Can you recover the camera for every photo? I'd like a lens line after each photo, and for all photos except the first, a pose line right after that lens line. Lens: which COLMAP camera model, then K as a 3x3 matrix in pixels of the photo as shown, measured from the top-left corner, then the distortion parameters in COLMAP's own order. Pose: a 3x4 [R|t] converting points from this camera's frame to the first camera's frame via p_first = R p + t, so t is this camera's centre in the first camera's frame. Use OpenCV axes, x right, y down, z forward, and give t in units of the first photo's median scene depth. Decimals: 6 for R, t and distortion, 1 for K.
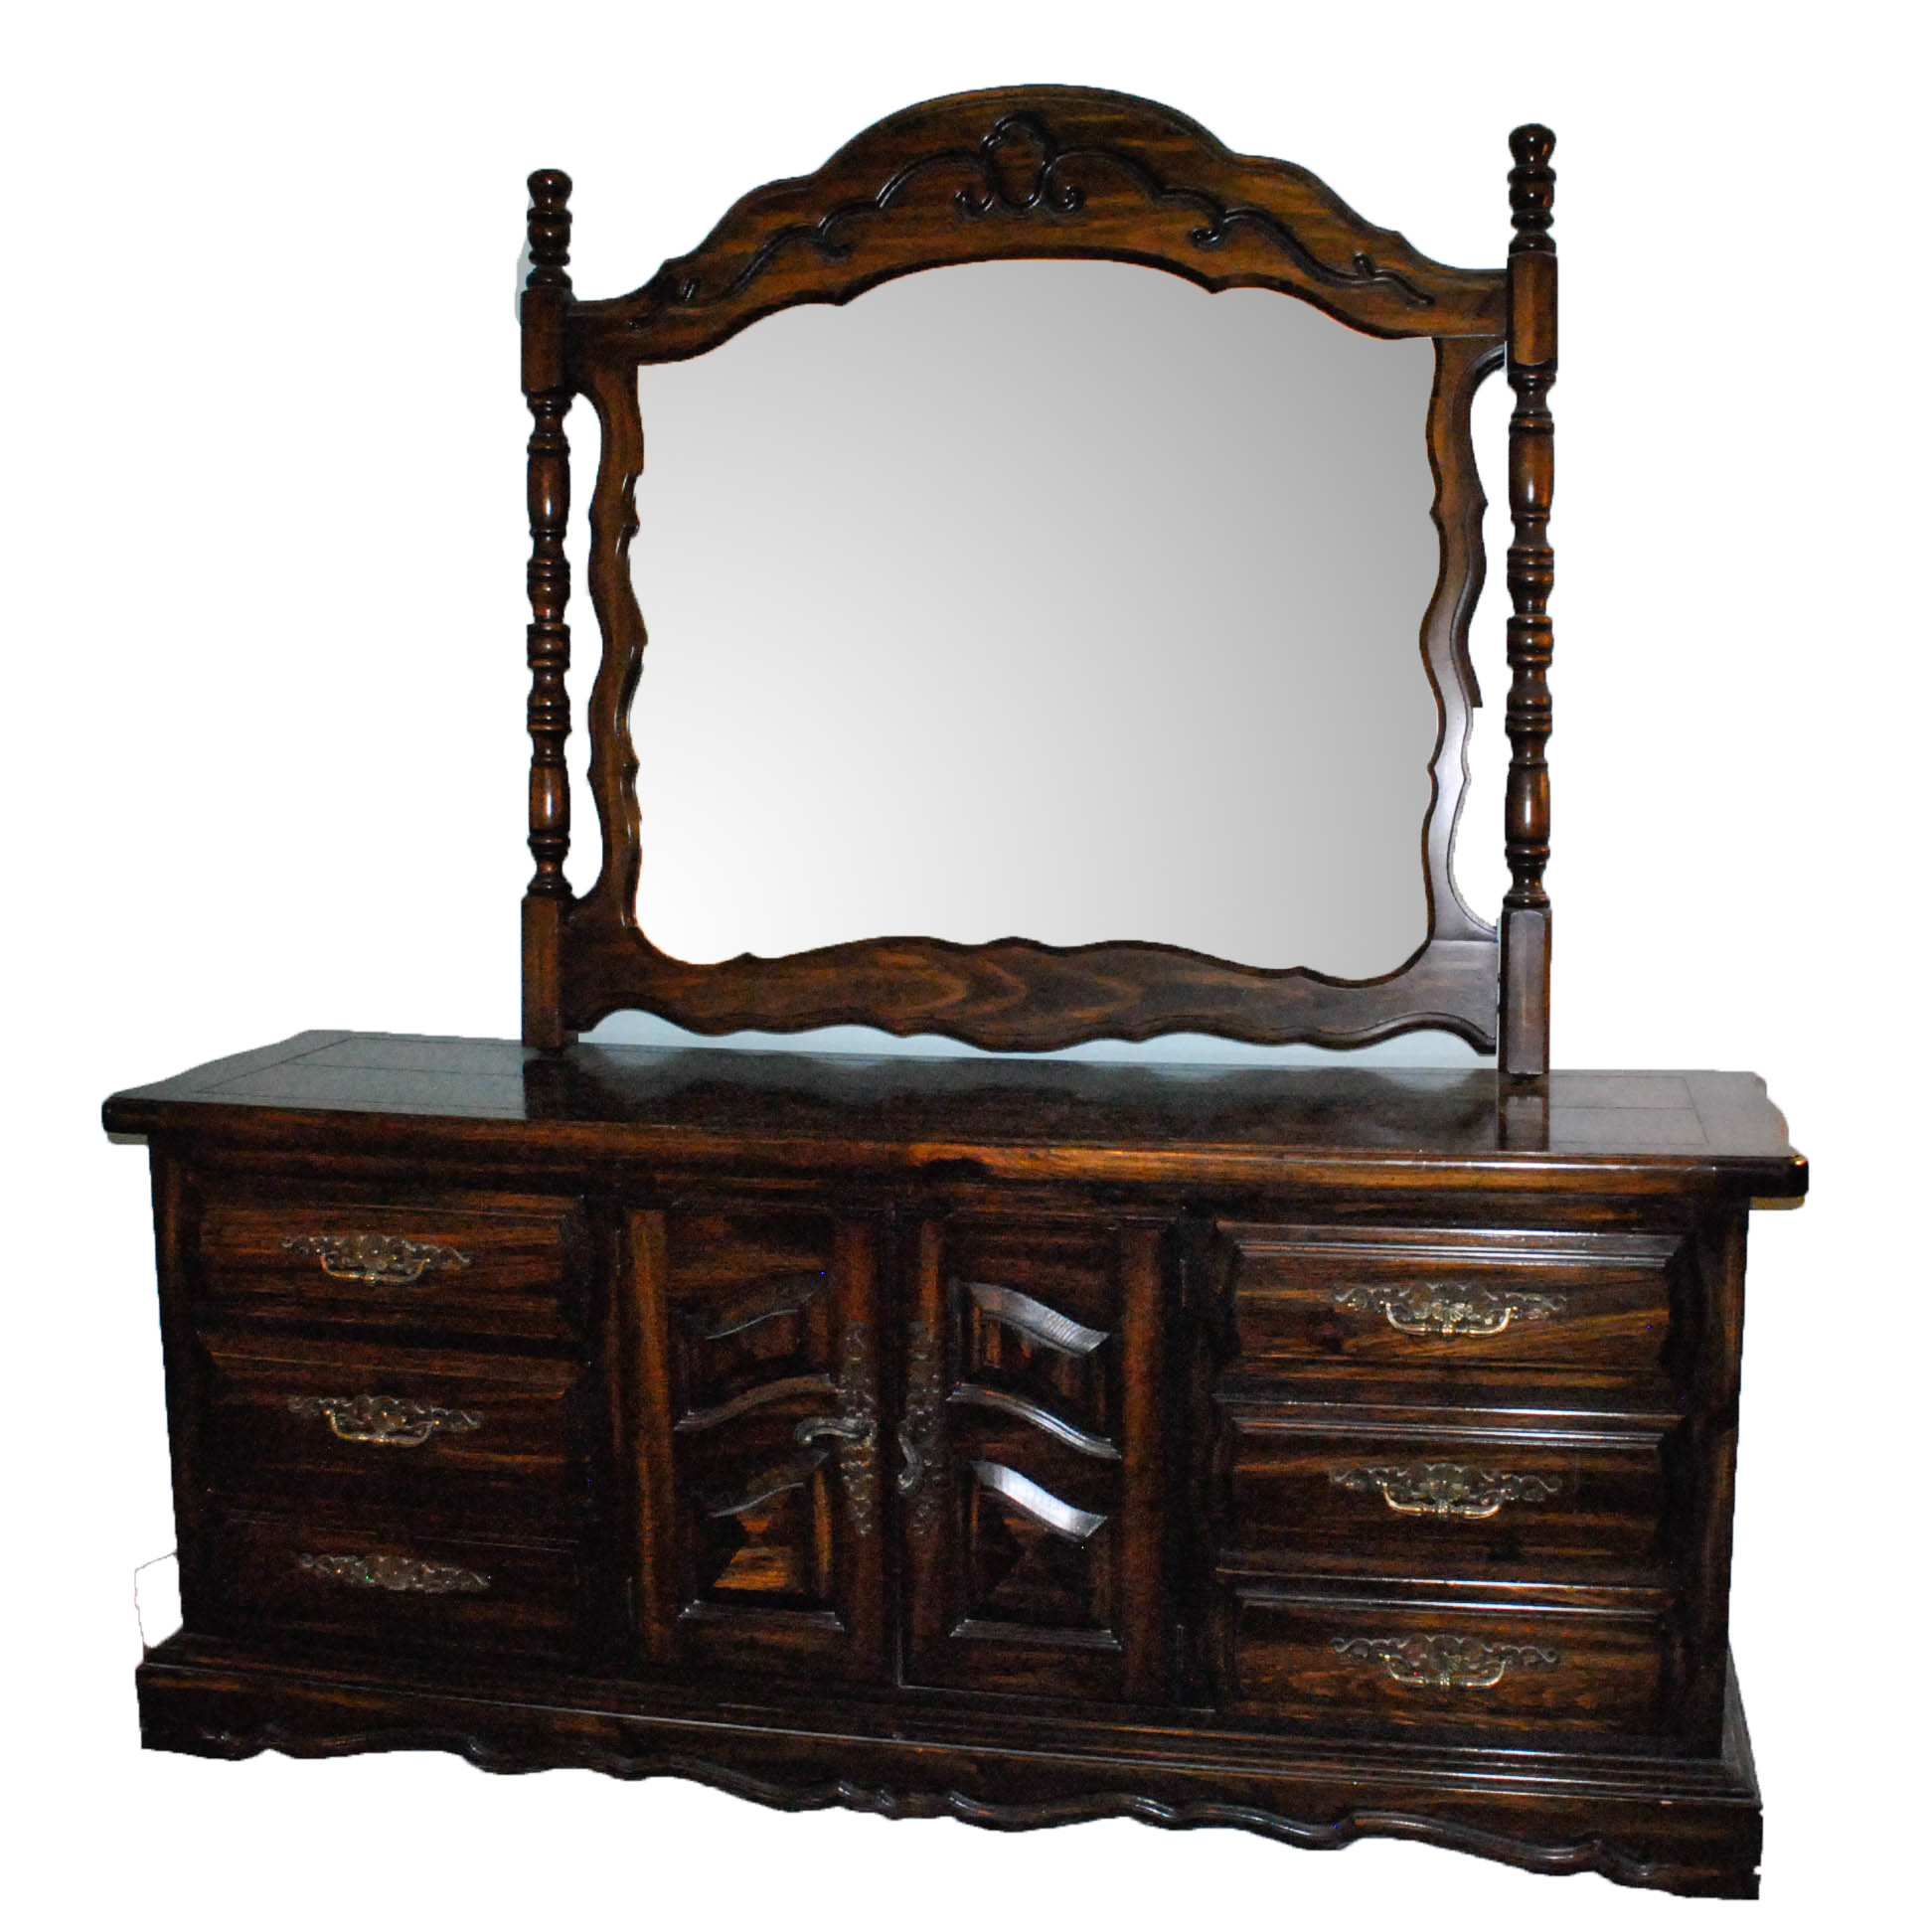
lens RADIAL K [[2328.8, 0, 1148.2], [0, 2328.8, 966.7], [0, 0, 1]] dist [-0.096020, 0.017894]
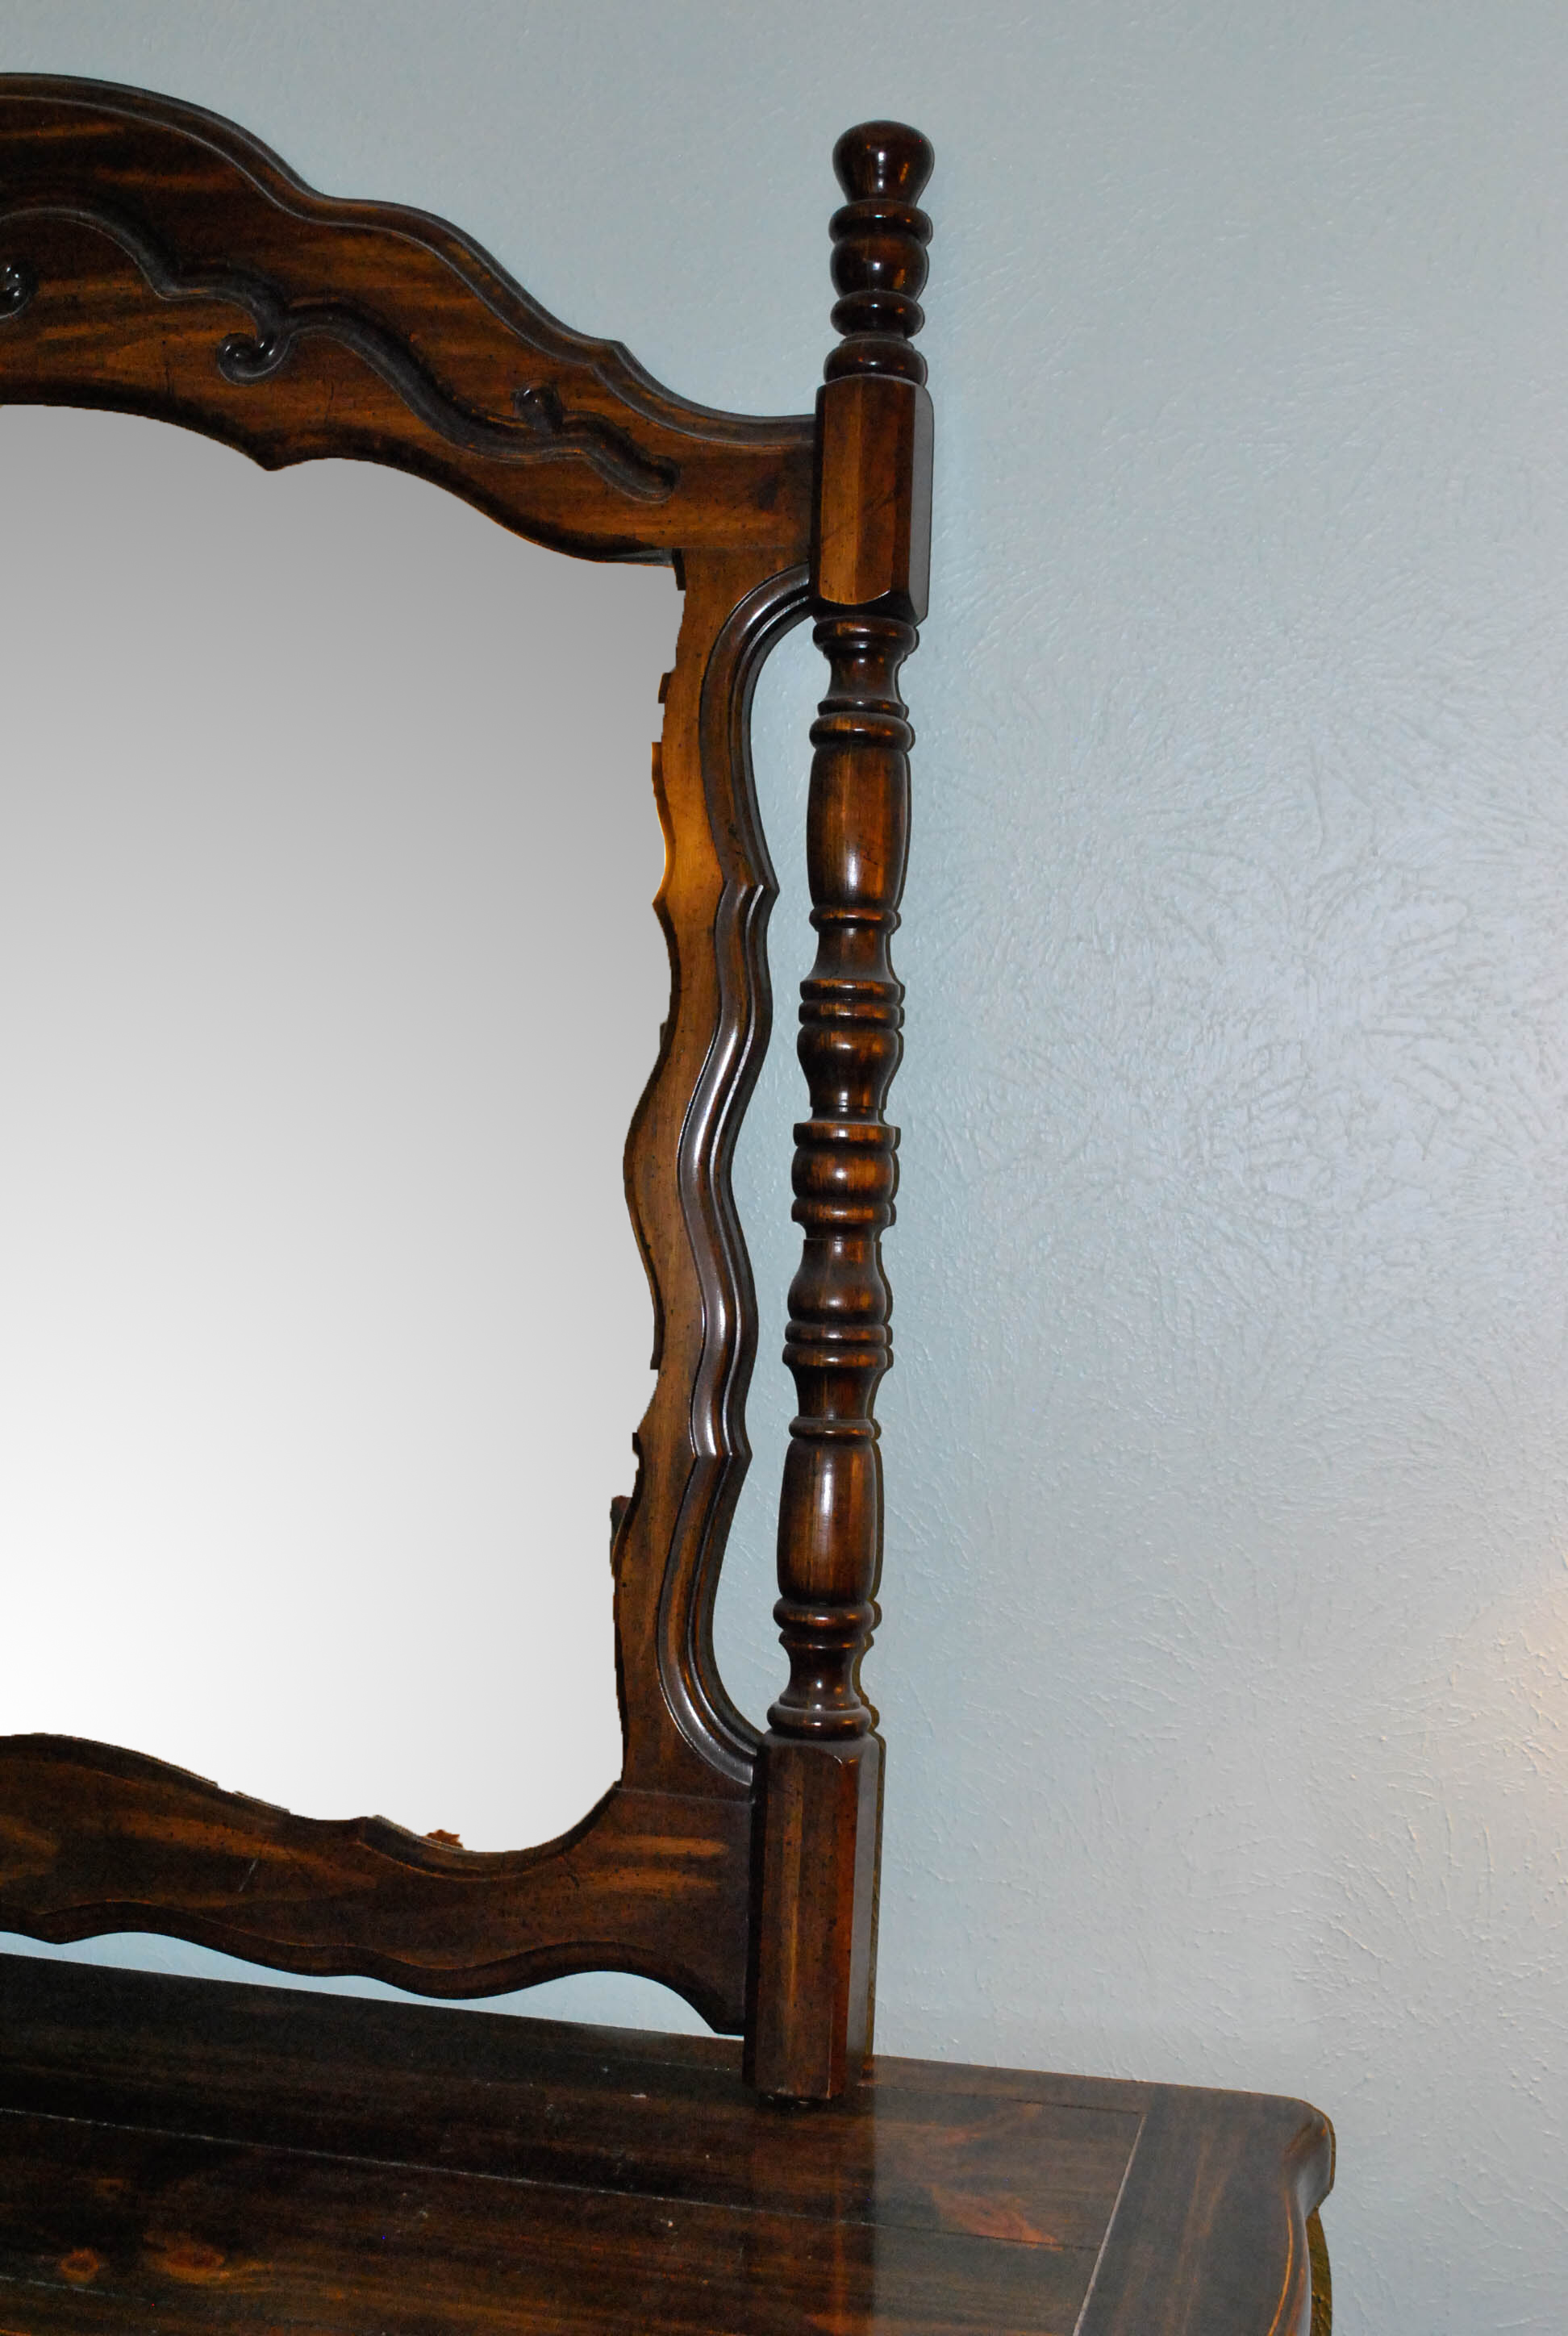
lens RADIAL K [[2656.5, 0, 784.0], [0, 2656.5, 1168.0], [0, 0, 1]] dist [-0.019113, -0.001023]
pose [[0.995585, 0.038737, -0.085495, 0.196628], [-0.048389, 0.992315, -0.113880, -0.077544], [0.080427, 0.117514, 0.989809, 0.449188]]
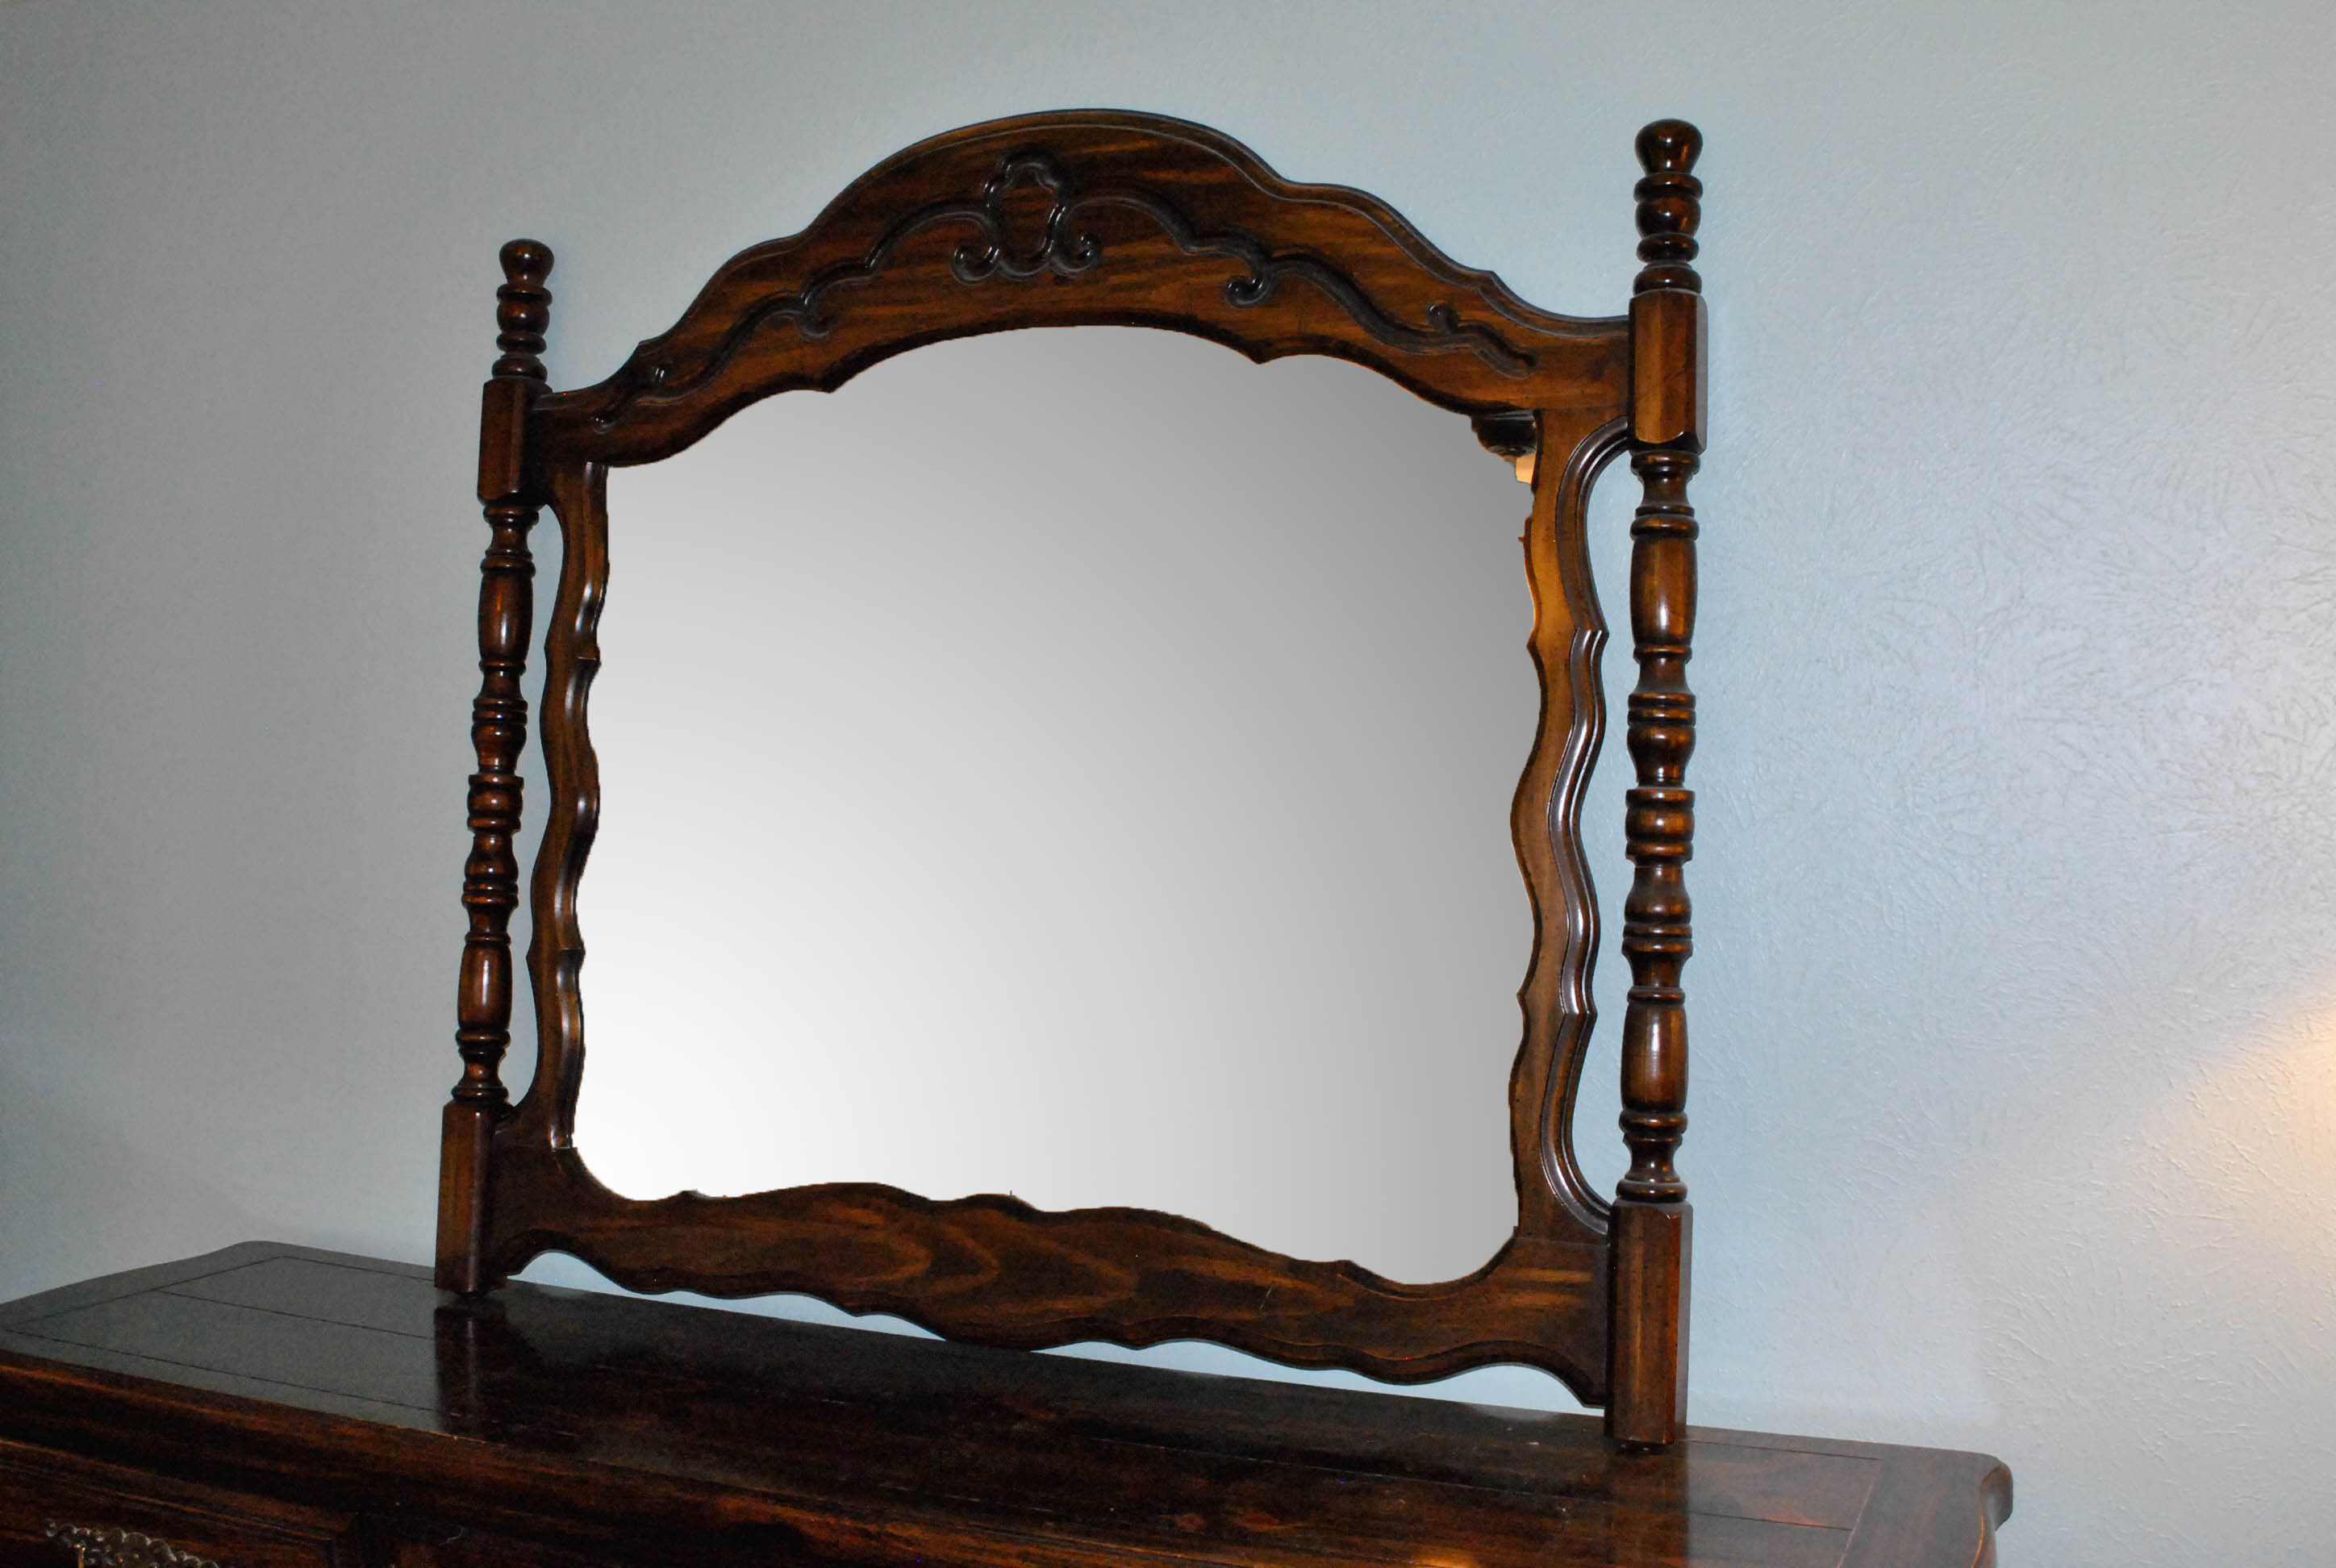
lens RADIAL K [[2282.2, 0, 1210.0], [0, 2282.2, 777.6], [0, 0, 1]] dist [-0.058319, -0.003710]
pose [[0.972088, 0.014978, -0.234139, 0.191062], [-0.047249, 0.990011, -0.132837, -0.054212], [0.229810, 0.140193, 0.963085, 0.288332]]
